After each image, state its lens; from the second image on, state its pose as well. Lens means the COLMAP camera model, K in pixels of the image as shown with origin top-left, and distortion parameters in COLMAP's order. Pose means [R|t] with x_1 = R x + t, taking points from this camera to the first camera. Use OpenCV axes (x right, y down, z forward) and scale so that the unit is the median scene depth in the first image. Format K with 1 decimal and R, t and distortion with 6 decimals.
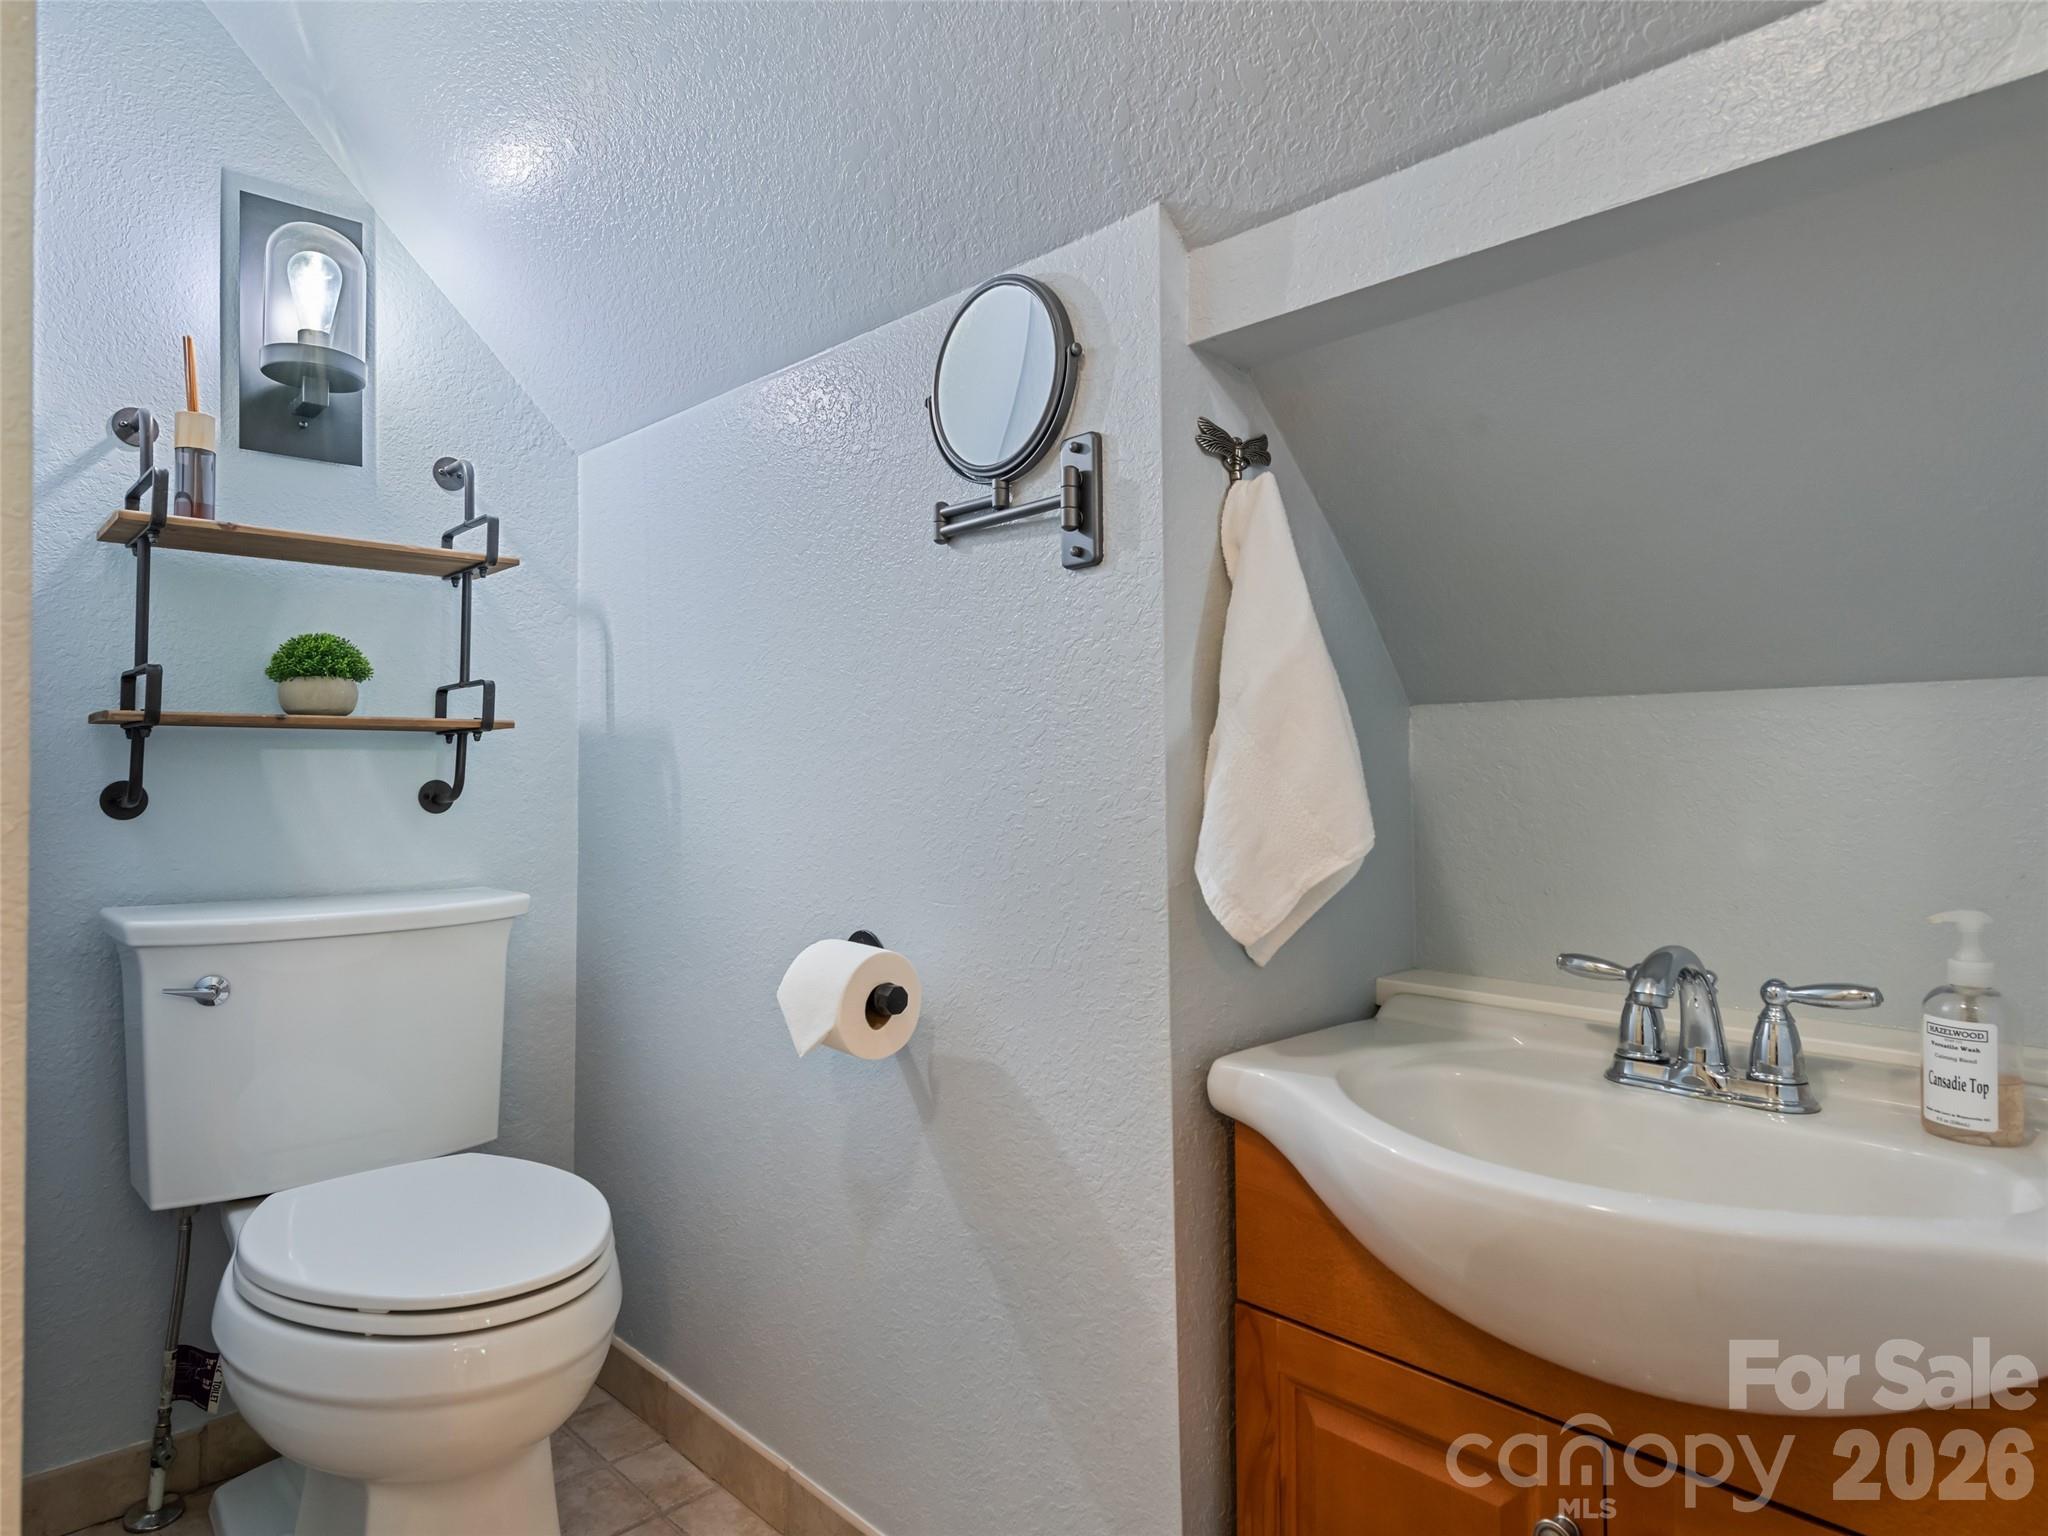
lens RADIAL K [[1219.7, 0, 1026.6], [0, 1219.7, 752.3], [0, 0, 1]] dist [0.027669, -0.020491]
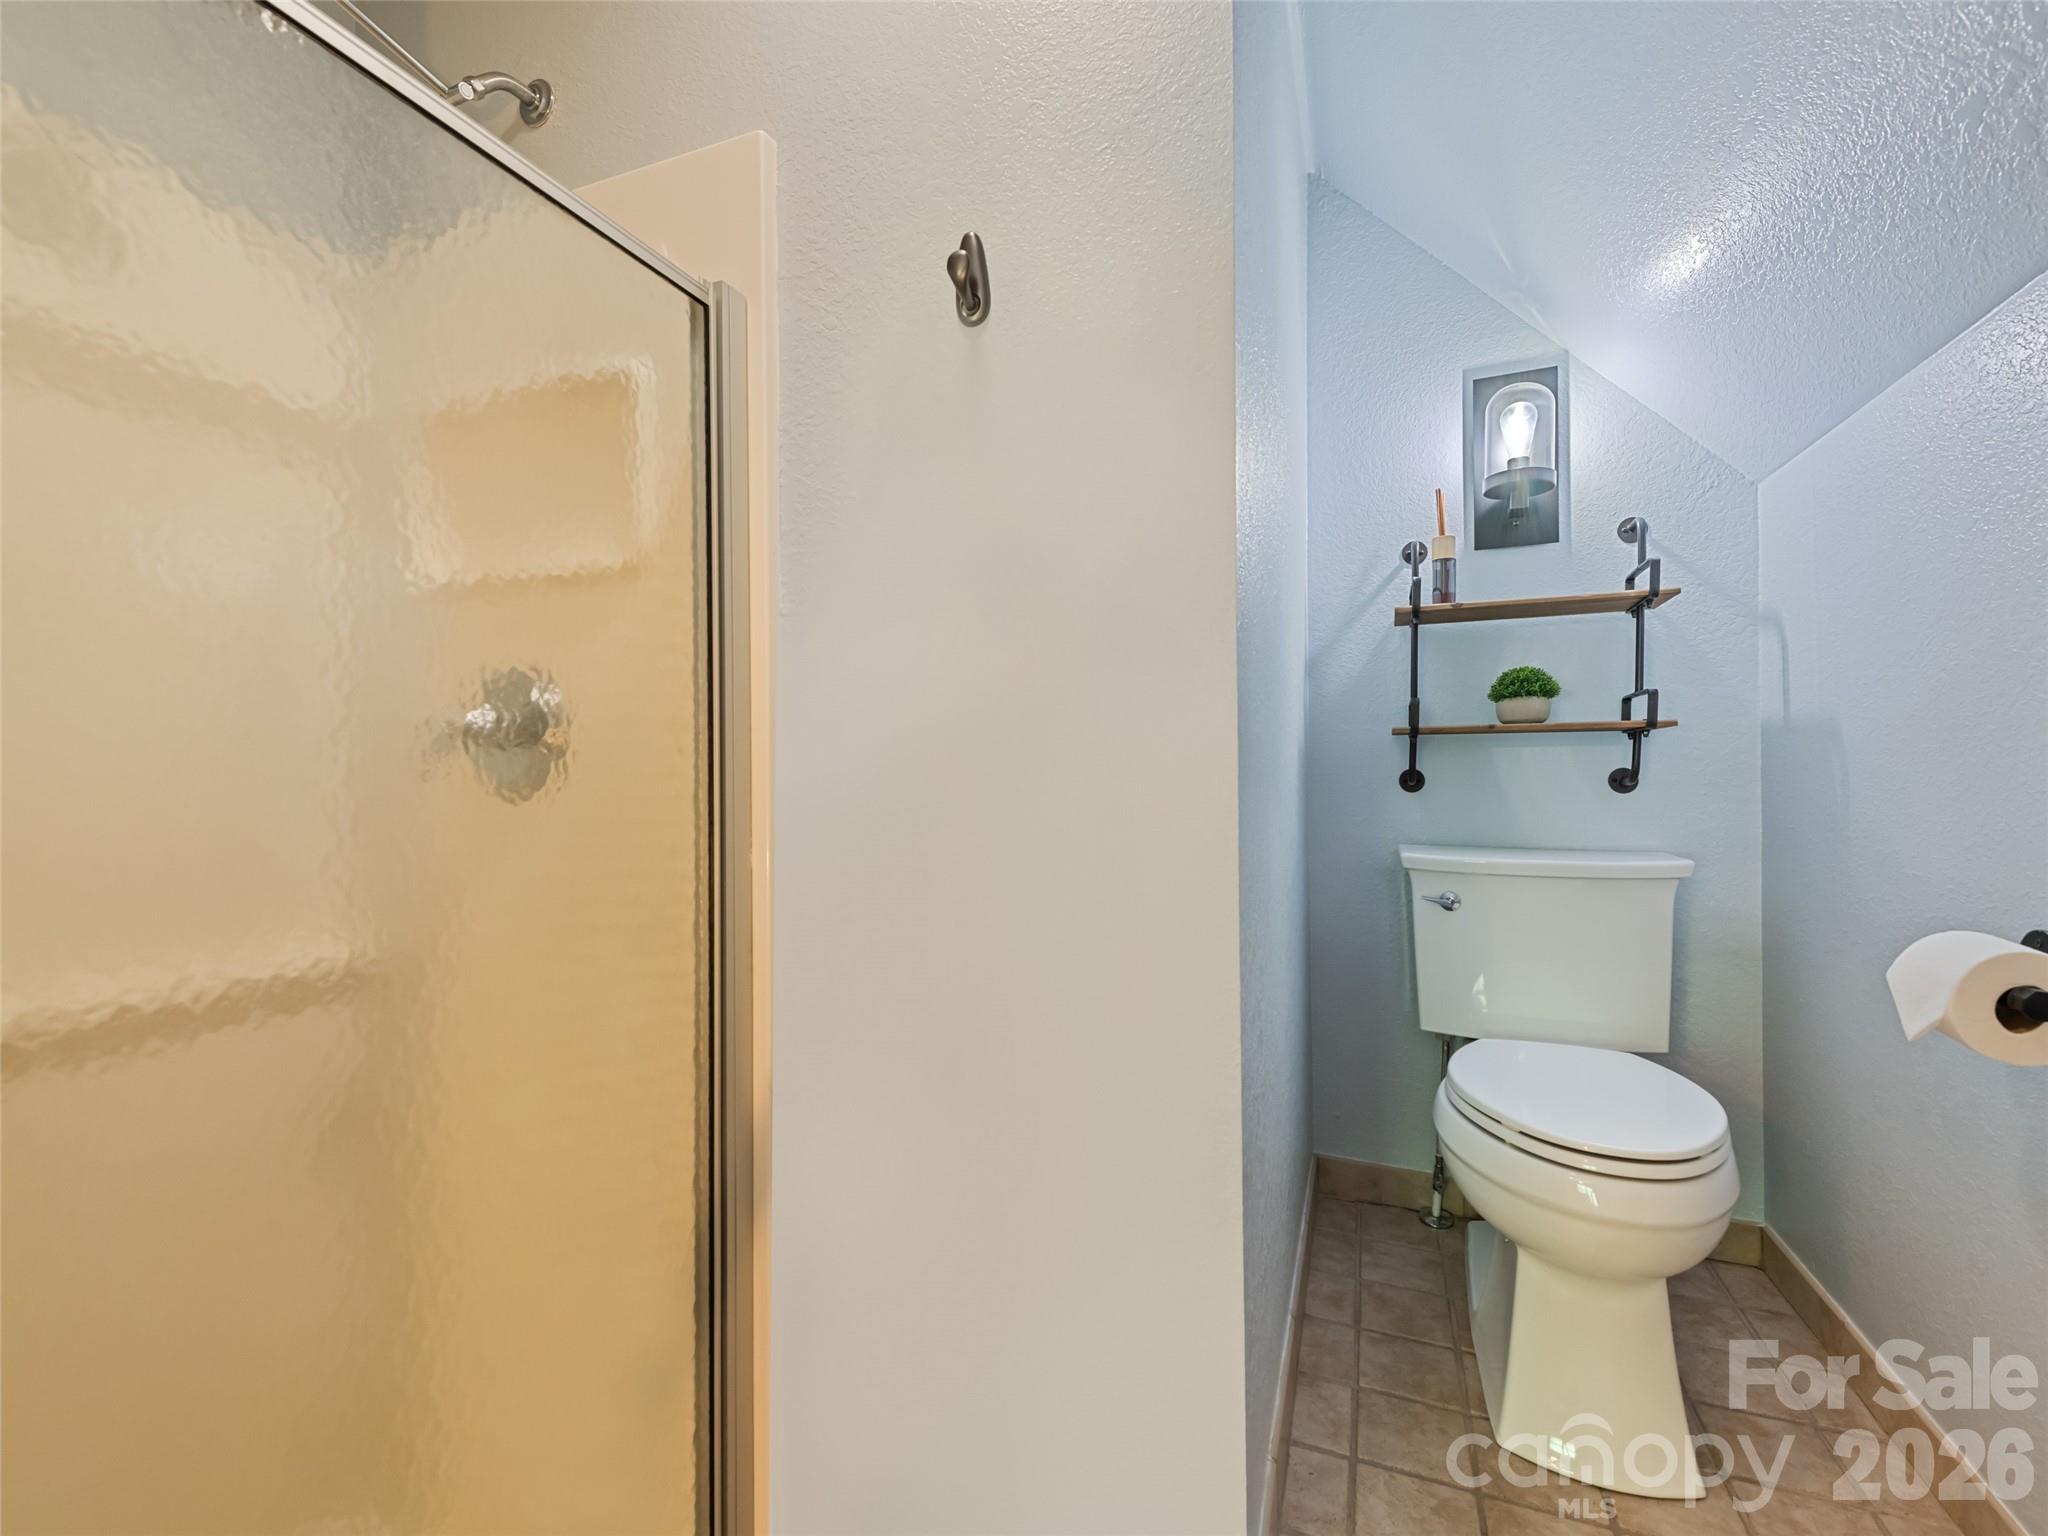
lens RADIAL K [[904.2, 0, 1020.0], [0, 904.2, 766.8], [0, 0, 1]] dist [0.019102, -0.005956]
pose [[0.415734, -0.004161, -0.909477, 0.150786], [0.023341, 0.999709, 0.006096, 0.000492], [0.909187, -0.023762, 0.415710, 0.013711]]
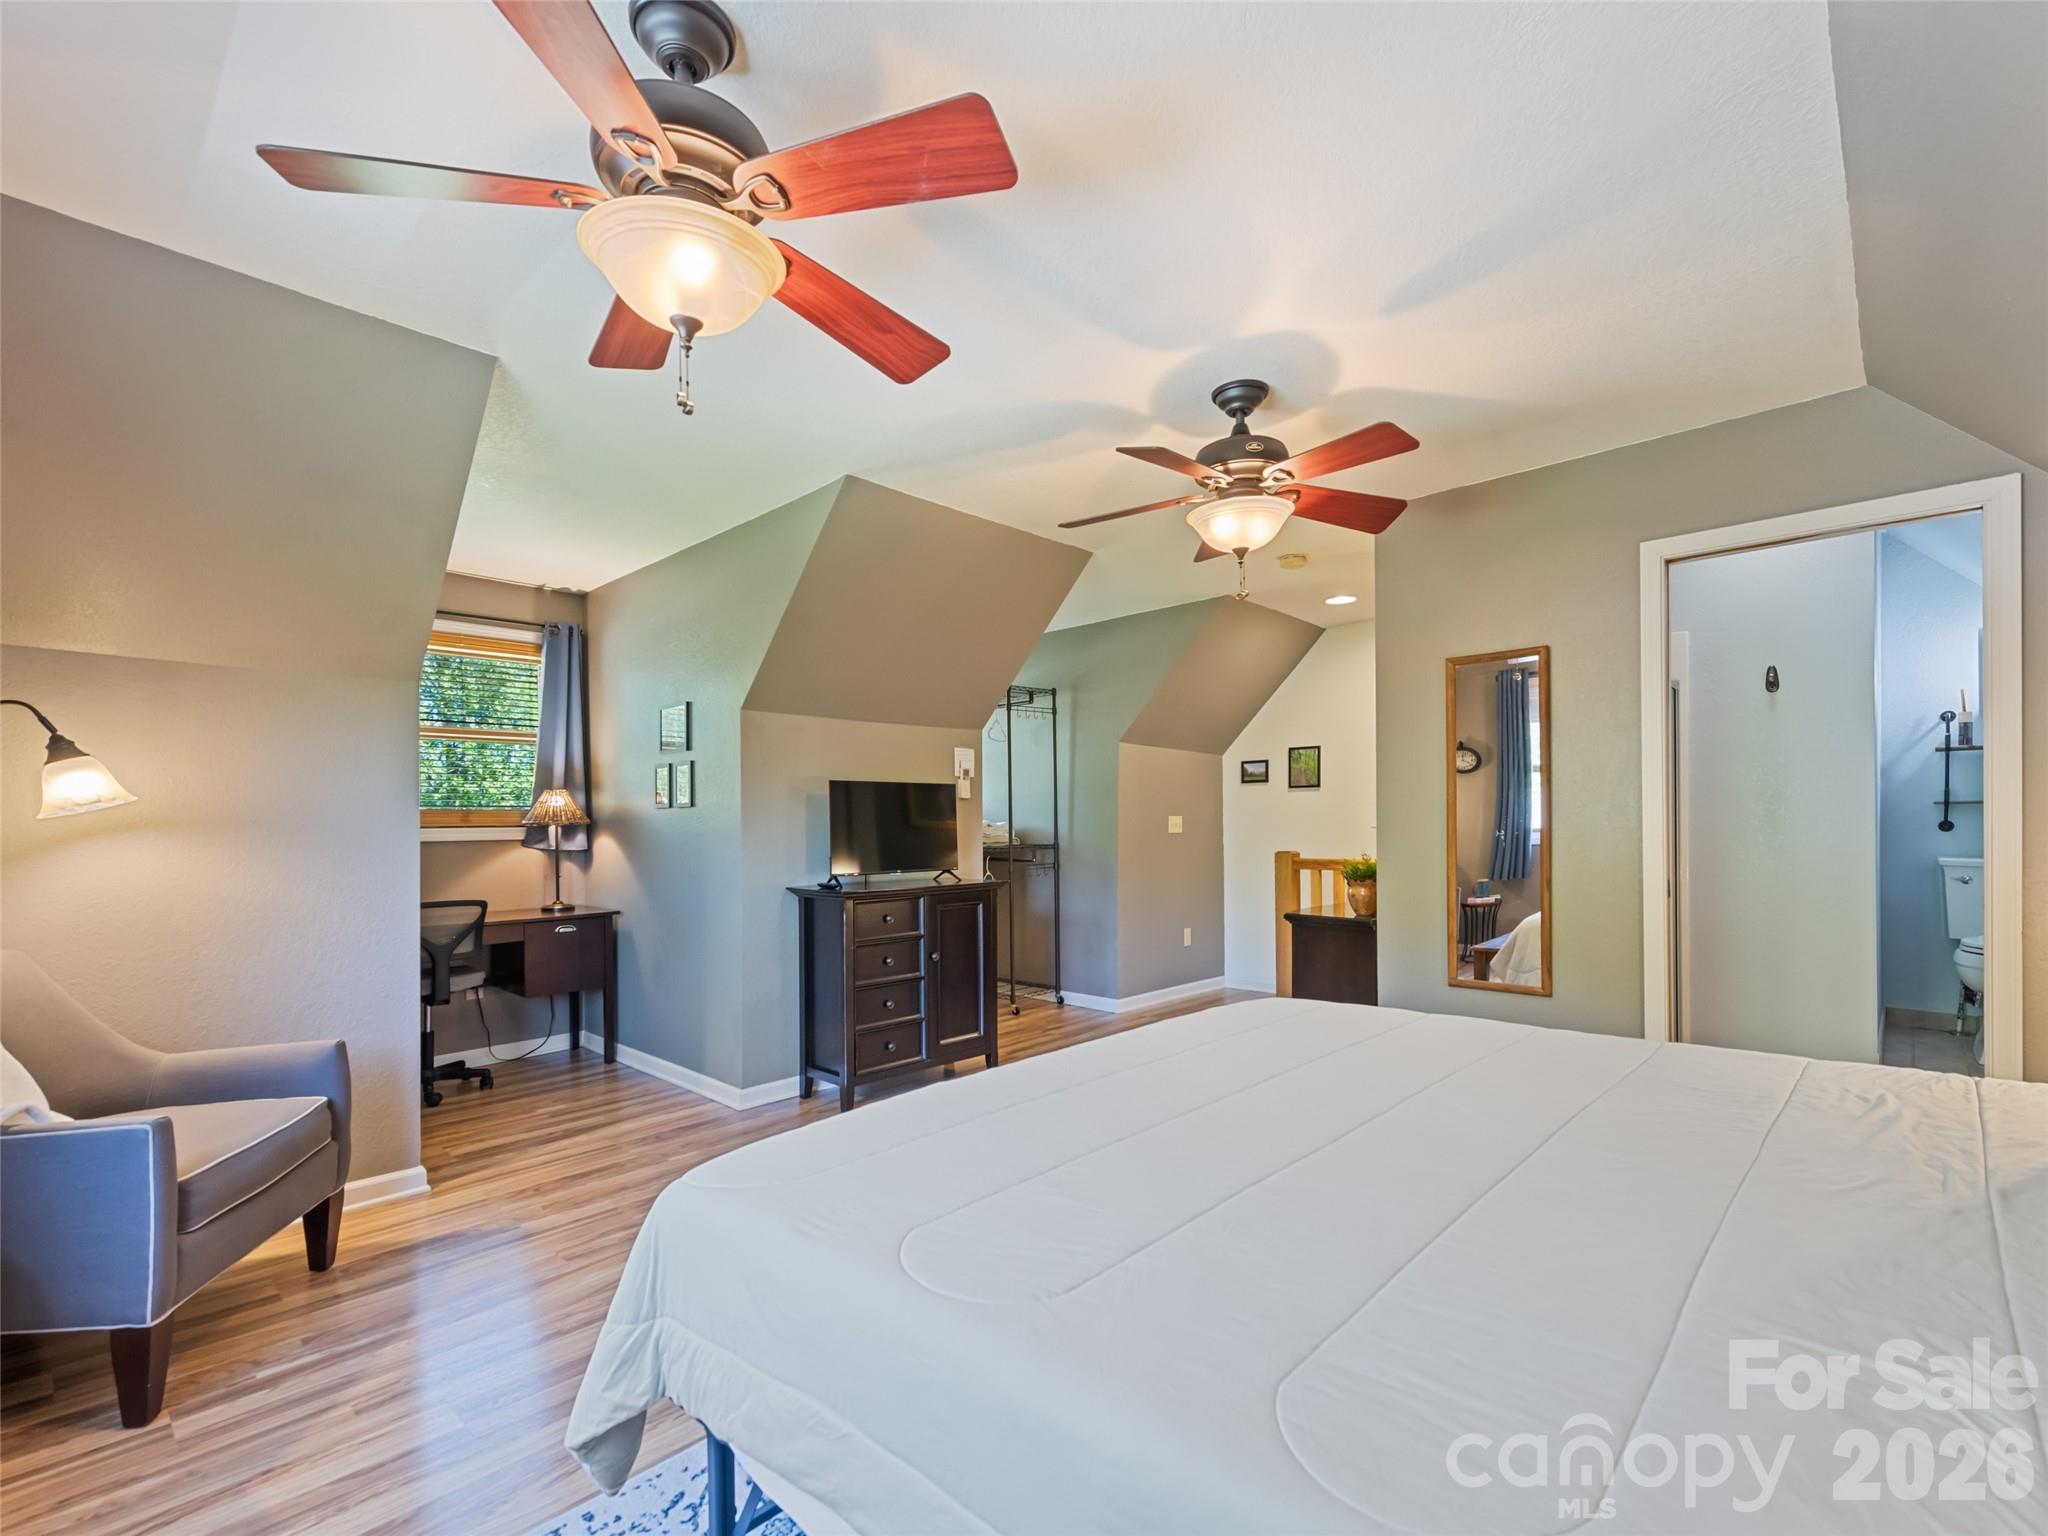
lens RADIAL K [[907.9, 0, 1028.1], [0, 907.9, 775.7], [0, 0, 1]] dist [0.018334, -0.006285]
pose [[0.035387, -0.012693, -0.999293, 1.680971], [0.011578, 0.999857, -0.012290, -0.095651], [0.999307, -0.011135, 0.035528, -1.594692]]
